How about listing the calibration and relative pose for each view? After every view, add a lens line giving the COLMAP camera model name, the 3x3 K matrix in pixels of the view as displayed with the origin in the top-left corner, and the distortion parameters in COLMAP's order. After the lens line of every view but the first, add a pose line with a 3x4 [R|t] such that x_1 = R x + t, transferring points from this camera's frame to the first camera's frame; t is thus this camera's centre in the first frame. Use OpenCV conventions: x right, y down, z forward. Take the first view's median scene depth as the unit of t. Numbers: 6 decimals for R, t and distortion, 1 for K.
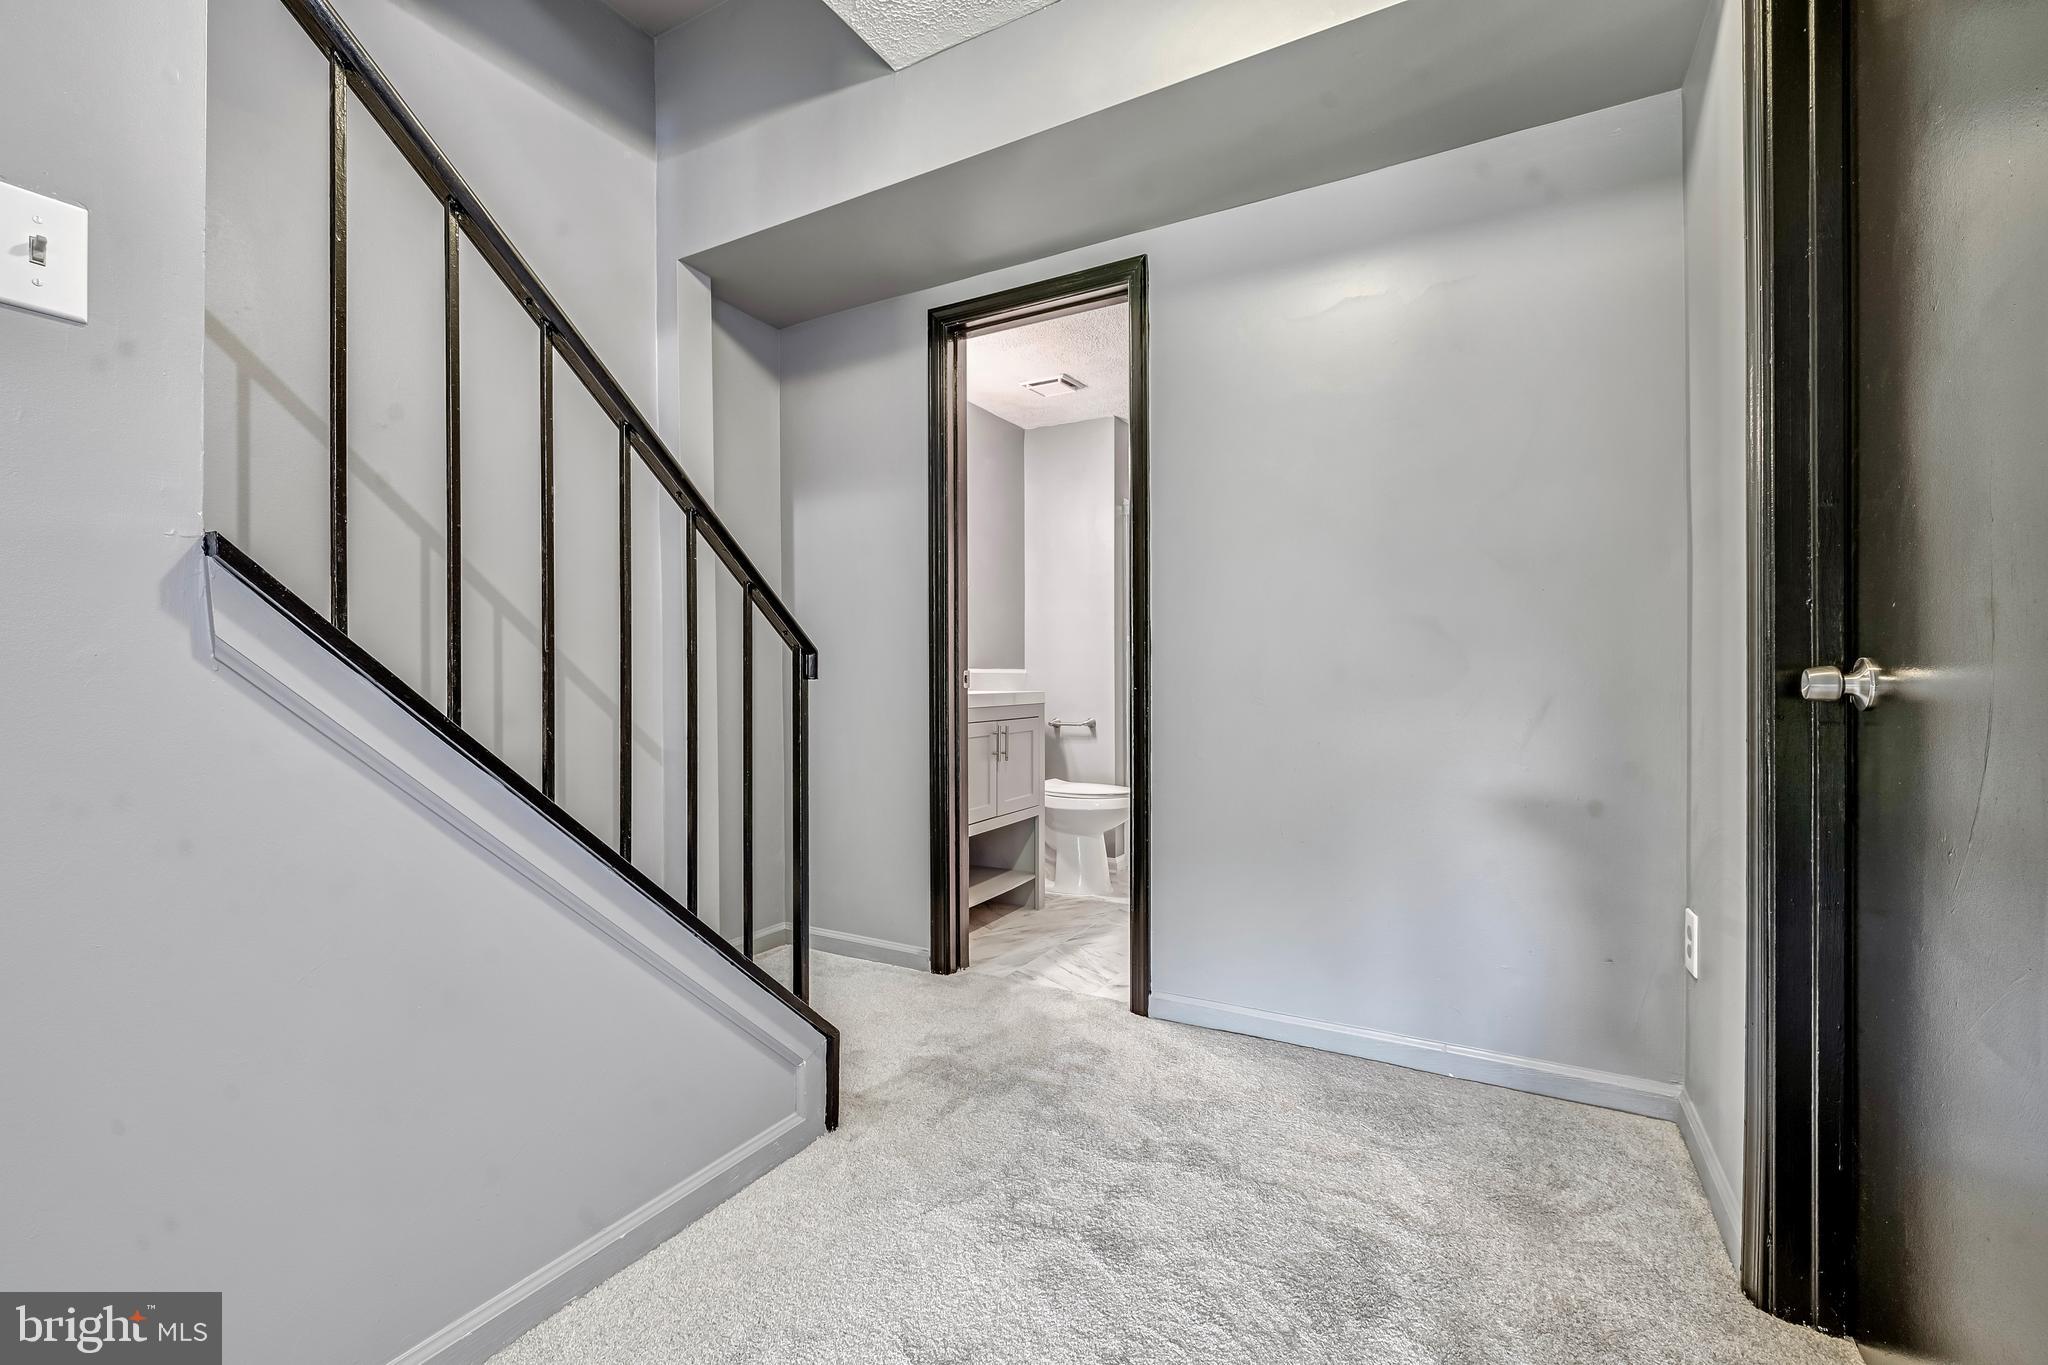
lens RADIAL K [[869.2, 0, 1017.9], [0, 869.2, 669.1], [0, 0, 1]] dist [0.001044, 0.000342]
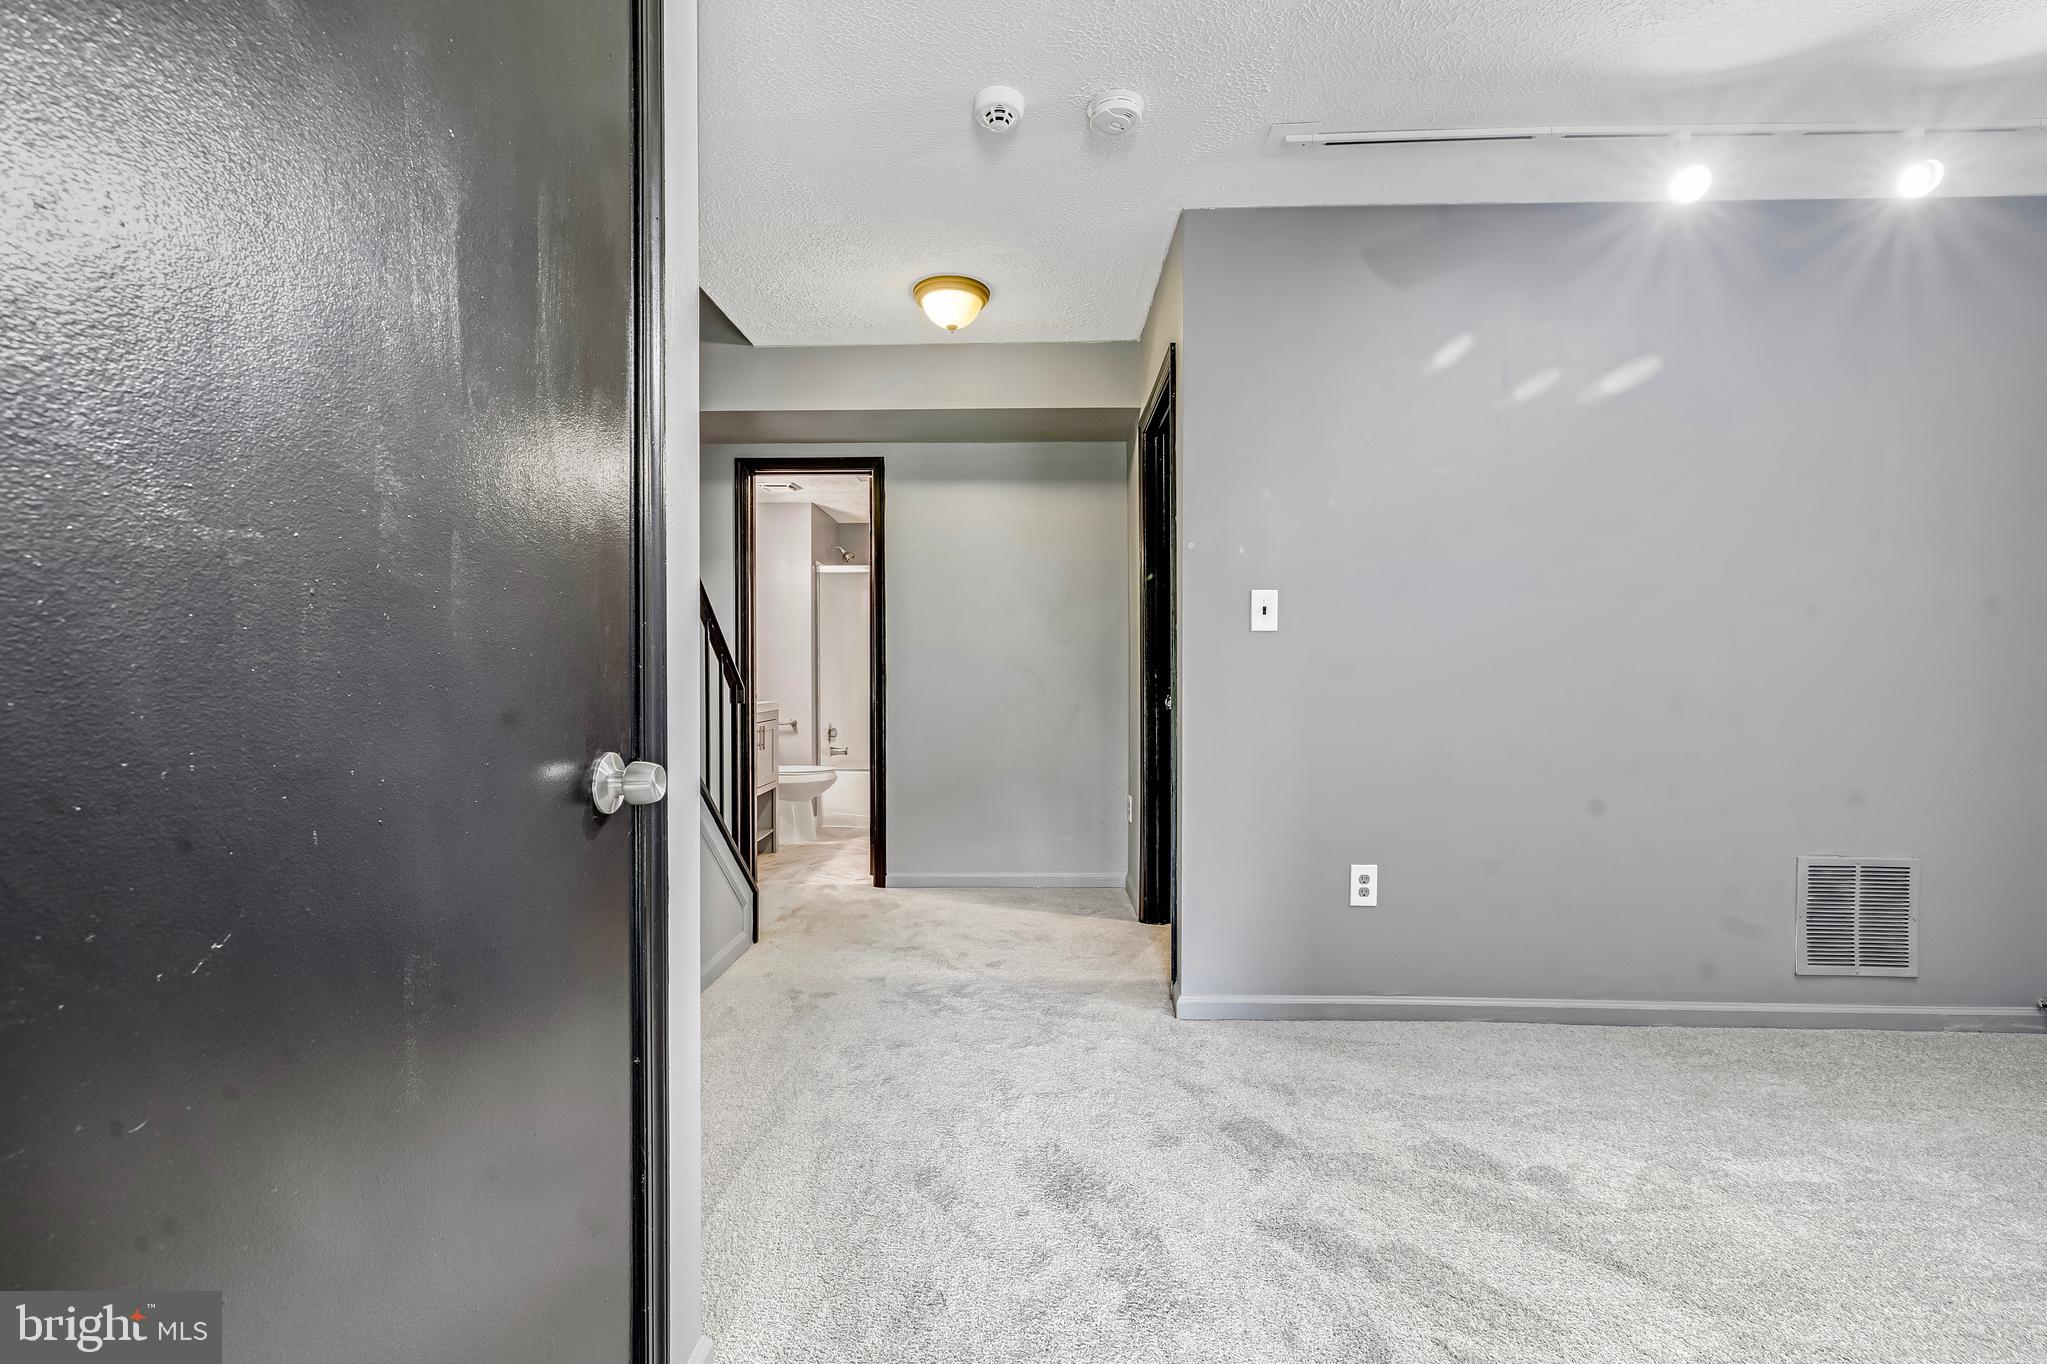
lens RADIAL K [[868.8, 0, 1017.4], [0, 868.8, 668.6], [0, 0, 1]] dist [0.001044, 0.000342]
pose [[0.882445, -0.000397, 0.470416, -0.406711], [-0.001970, 0.999988, 0.004541, -0.049642], [-0.470412, -0.004934, 0.882433, -0.626729]]
